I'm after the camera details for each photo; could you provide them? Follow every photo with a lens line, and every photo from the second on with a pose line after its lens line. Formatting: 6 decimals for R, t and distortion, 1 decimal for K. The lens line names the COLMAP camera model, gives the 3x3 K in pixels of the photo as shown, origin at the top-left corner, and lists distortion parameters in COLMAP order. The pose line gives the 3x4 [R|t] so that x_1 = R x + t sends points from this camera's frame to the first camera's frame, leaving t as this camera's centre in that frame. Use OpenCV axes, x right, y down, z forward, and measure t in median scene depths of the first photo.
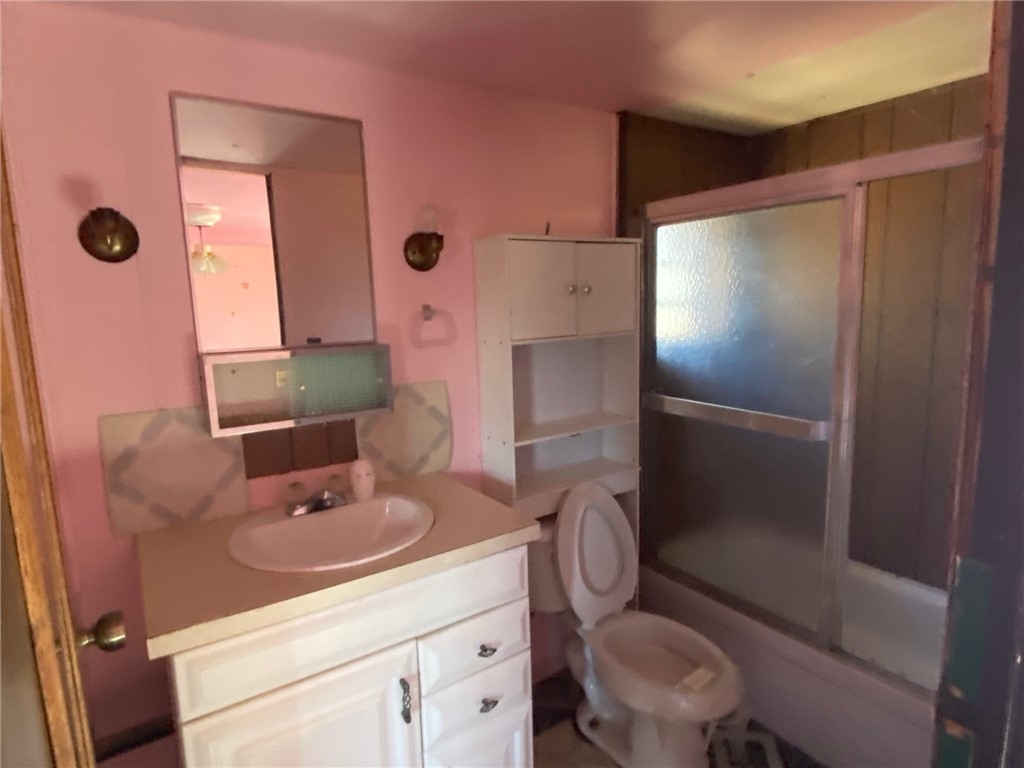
lens RADIAL K [[574.4, 0, 514.0], [0, 574.4, 386.4], [0, 0, 1]] dist [0.044660, 0.000134]
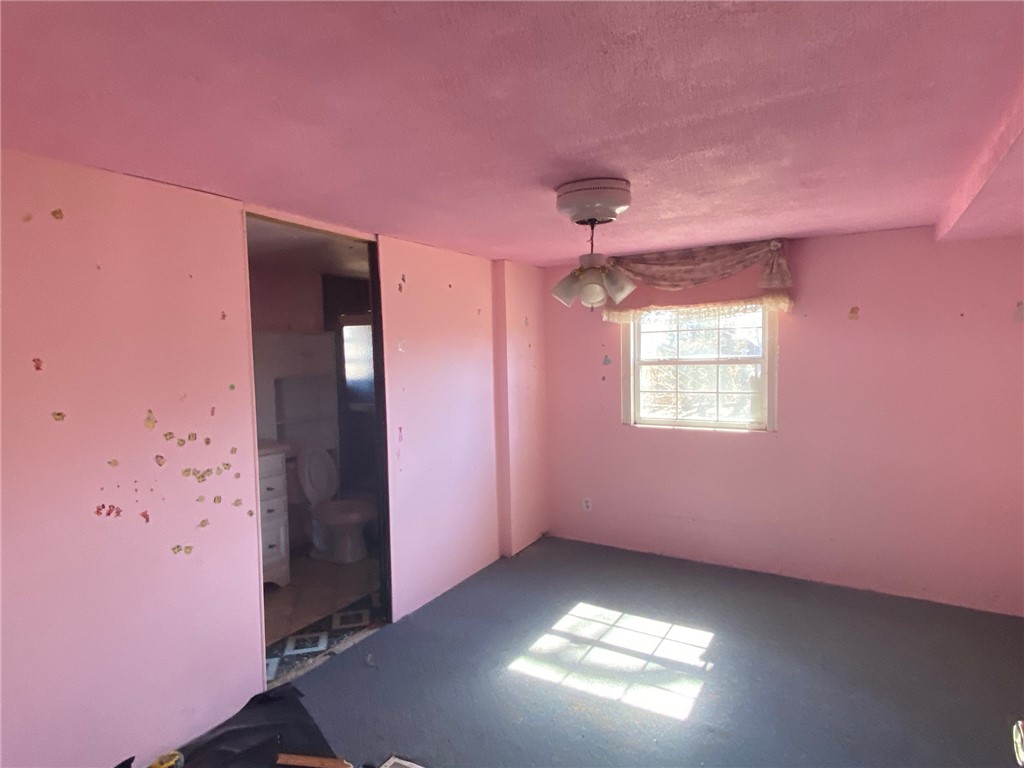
lens RADIAL K [[574.4, 0, 517.8], [0, 574.4, 384.3], [0, 0, 1]] dist [0.044660, 0.000134]
pose [[0.907667, -0.021203, 0.419156, -0.076939], [0.061075, 0.994765, -0.081935, 0.171347], [-0.415224, 0.099970, 0.904210, -1.293713]]
